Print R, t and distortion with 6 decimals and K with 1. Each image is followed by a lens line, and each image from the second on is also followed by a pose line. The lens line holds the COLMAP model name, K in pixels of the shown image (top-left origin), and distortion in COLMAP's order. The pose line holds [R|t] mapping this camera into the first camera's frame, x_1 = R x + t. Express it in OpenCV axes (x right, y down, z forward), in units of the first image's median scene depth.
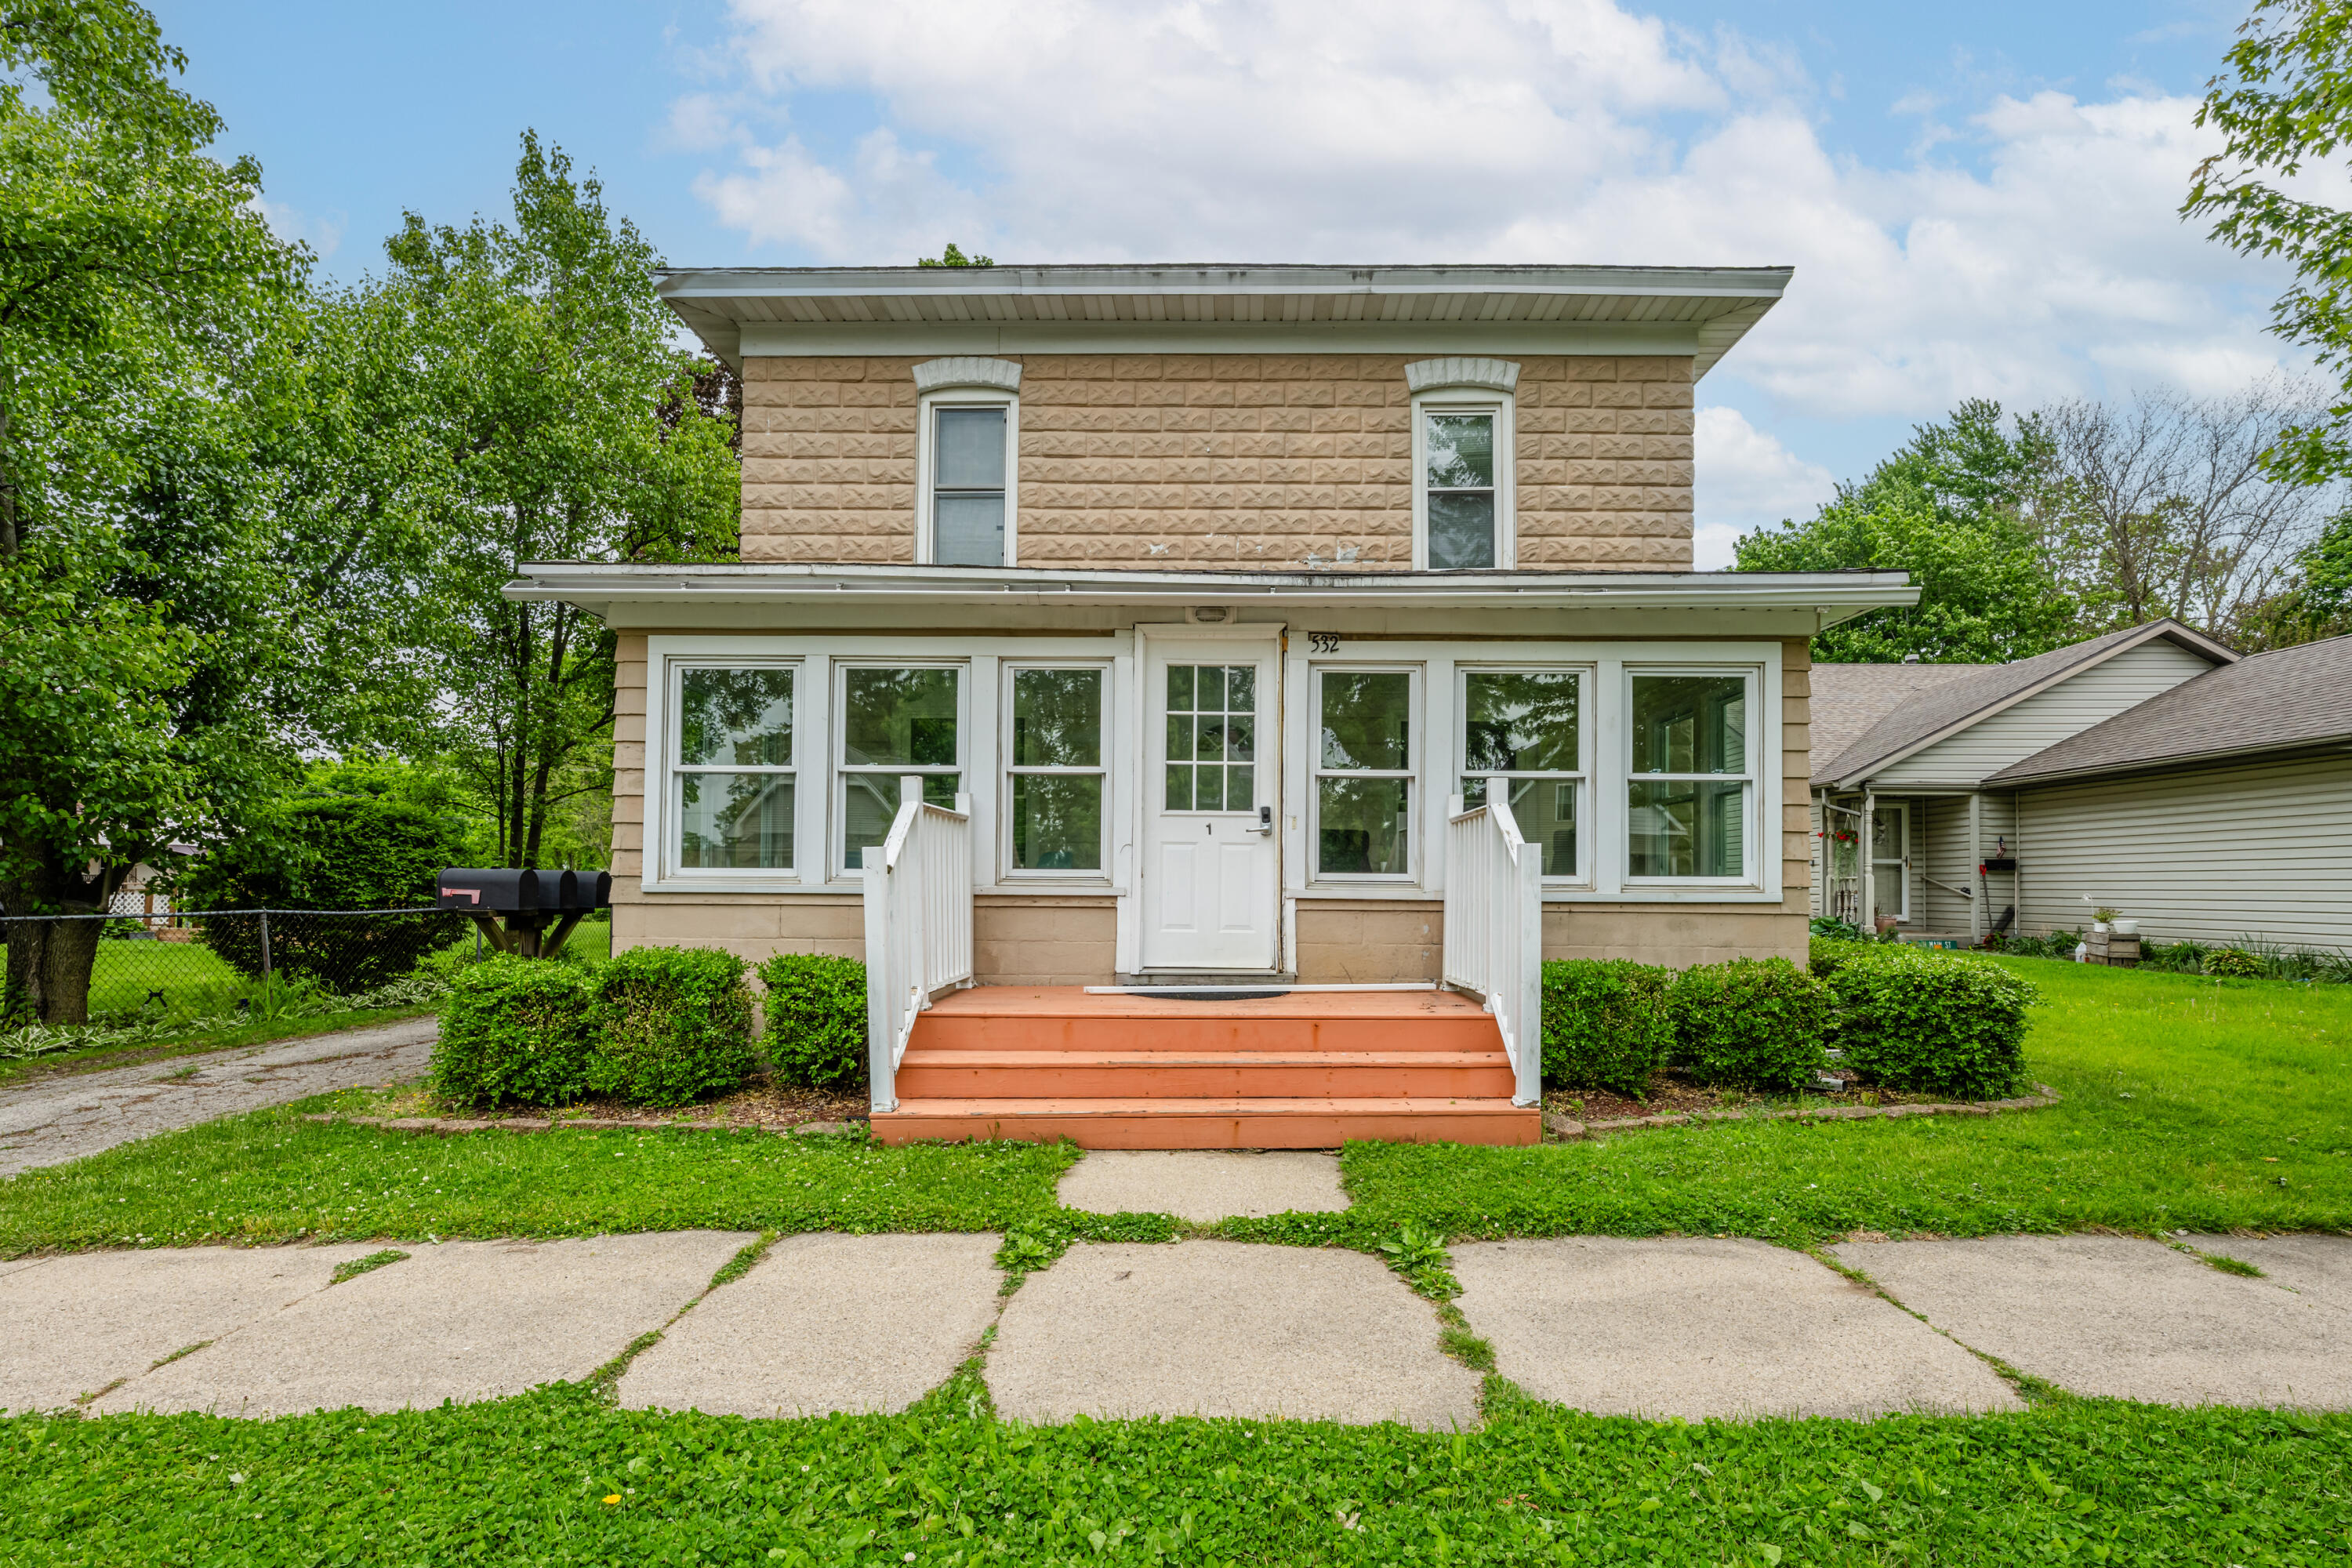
lens RADIAL K [[1091.3, 0, 1177.7], [0, 1091.3, 868.6], [0, 0, 1]] dist [0.002366, 0.001078]
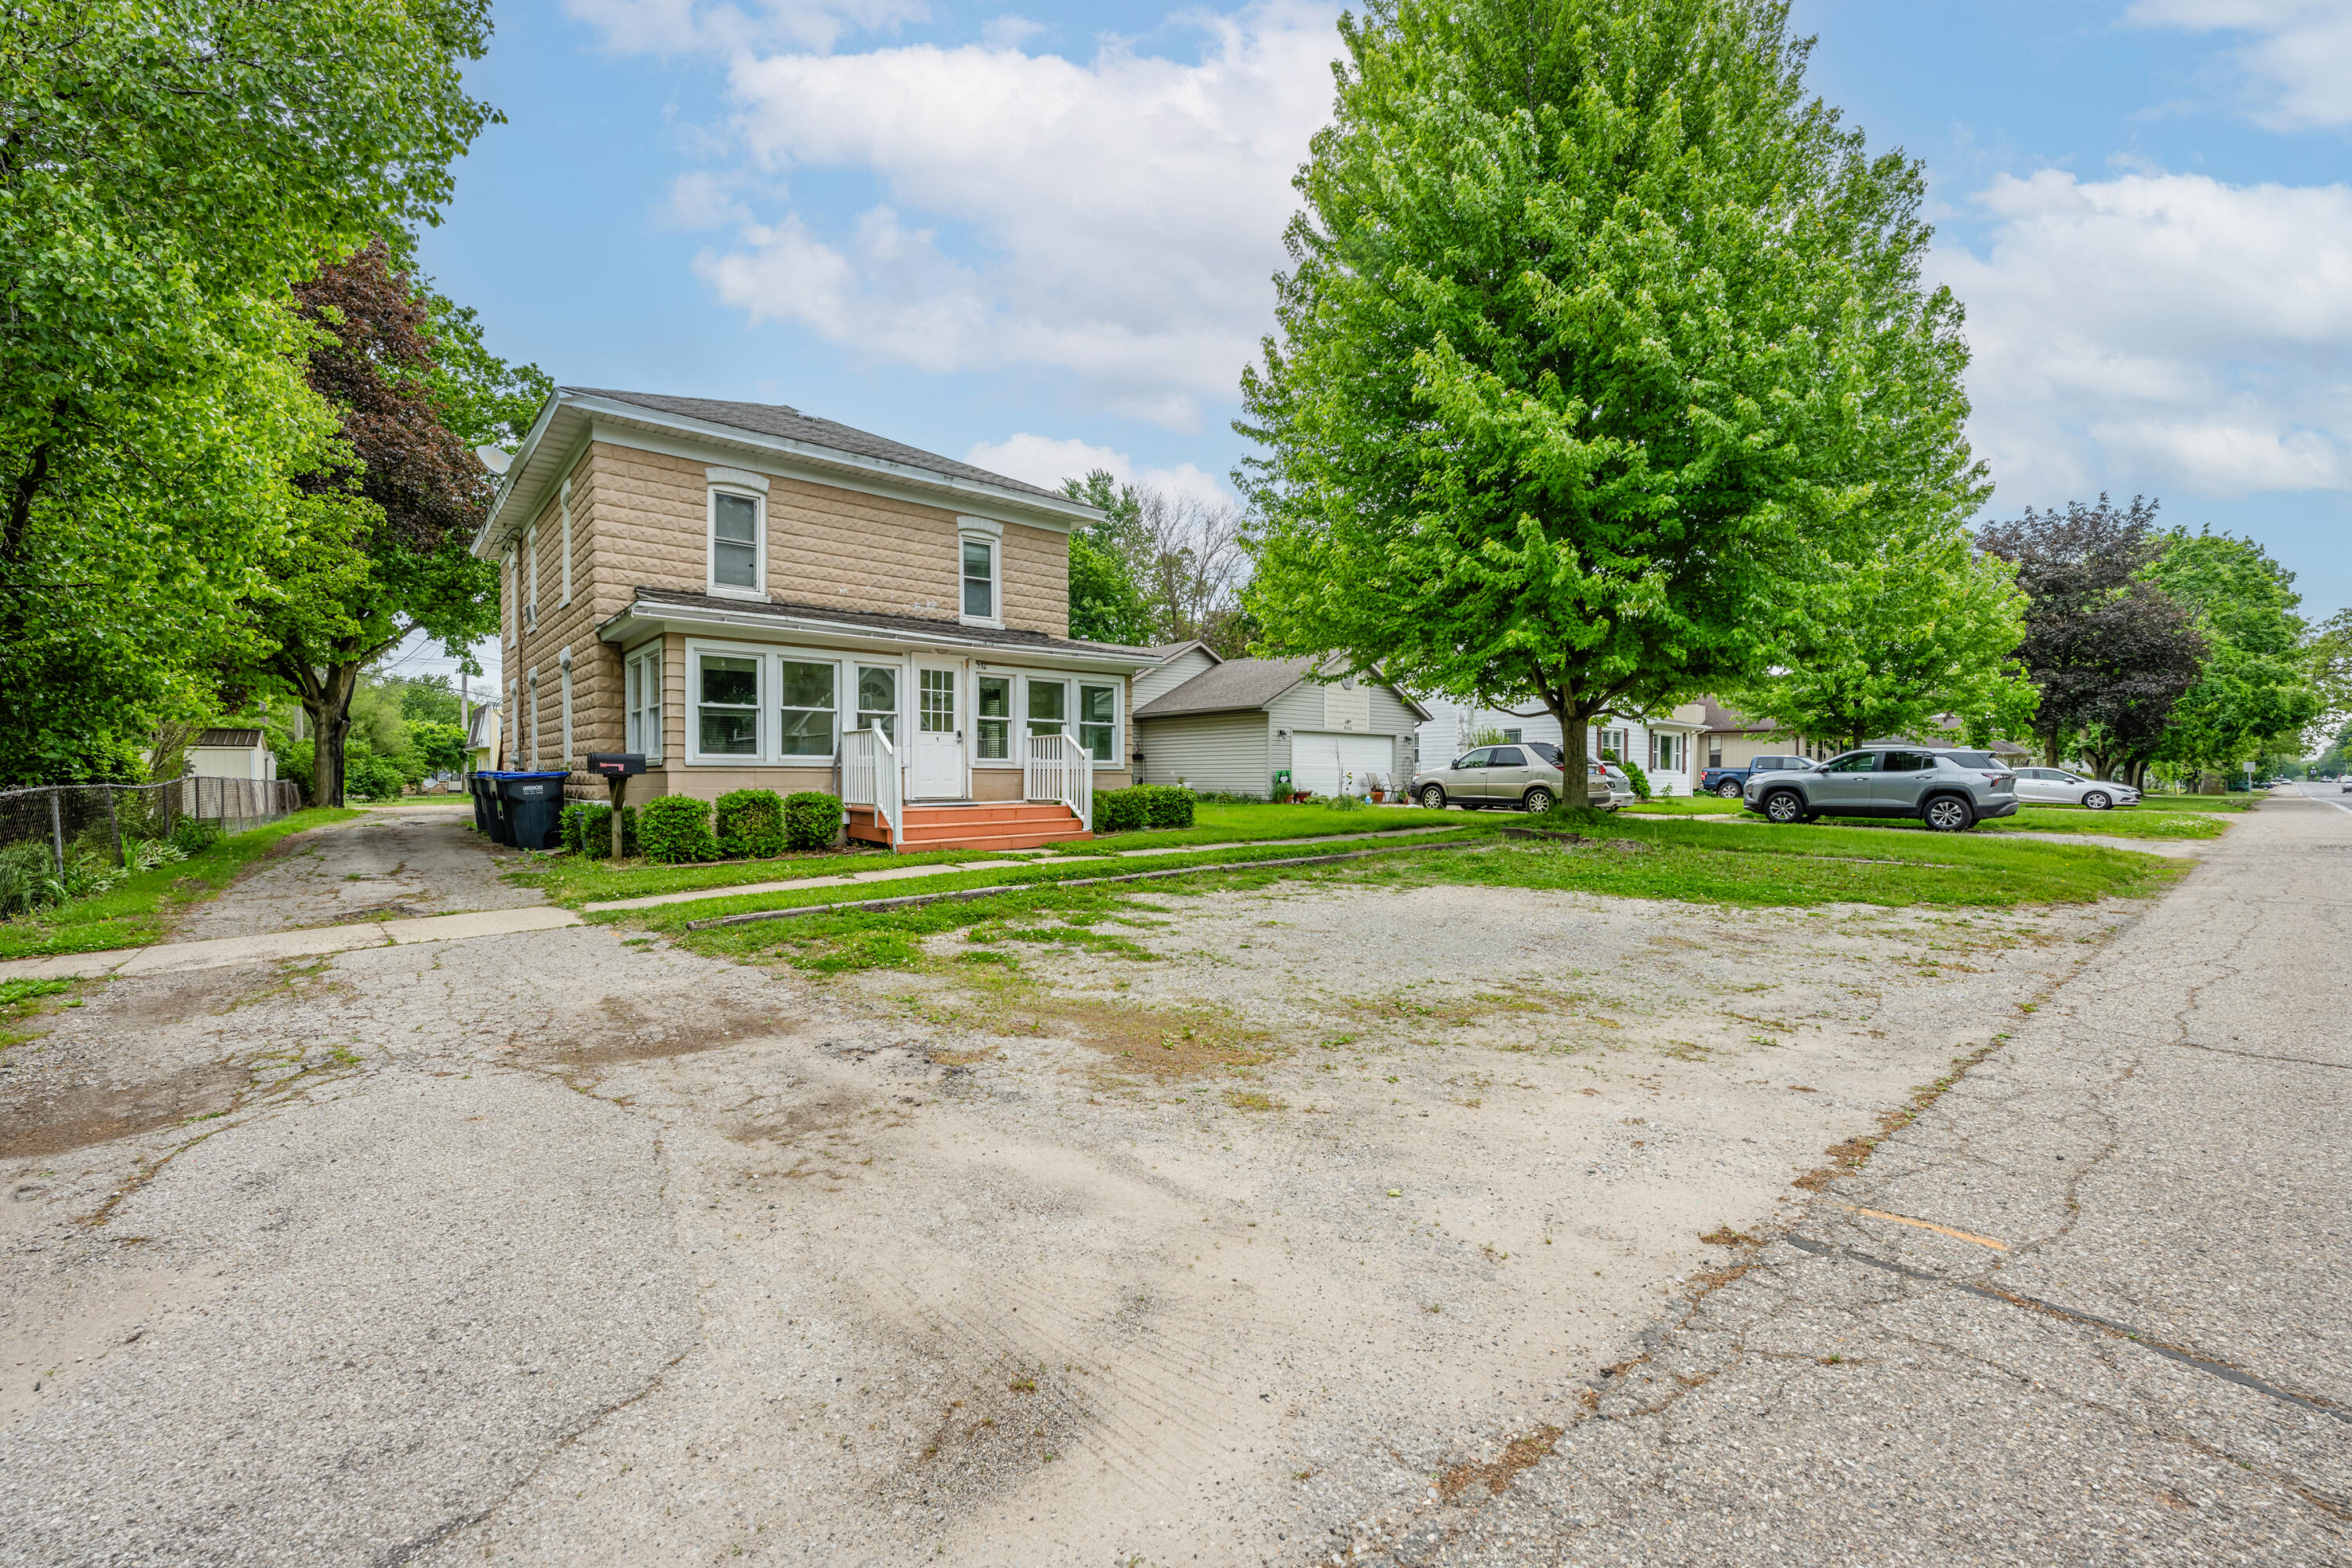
lens RADIAL K [[960.8, 0, 1186.1], [0, 960.8, 790.4], [0, 0, 1]] dist [-0.001199, -0.000027]
pose [[0.732401, -0.018107, 0.680633, -1.001841], [-0.004633, 0.999491, 0.031575, 0.006814], [-0.680858, -0.026279, 0.731944, -0.908551]]
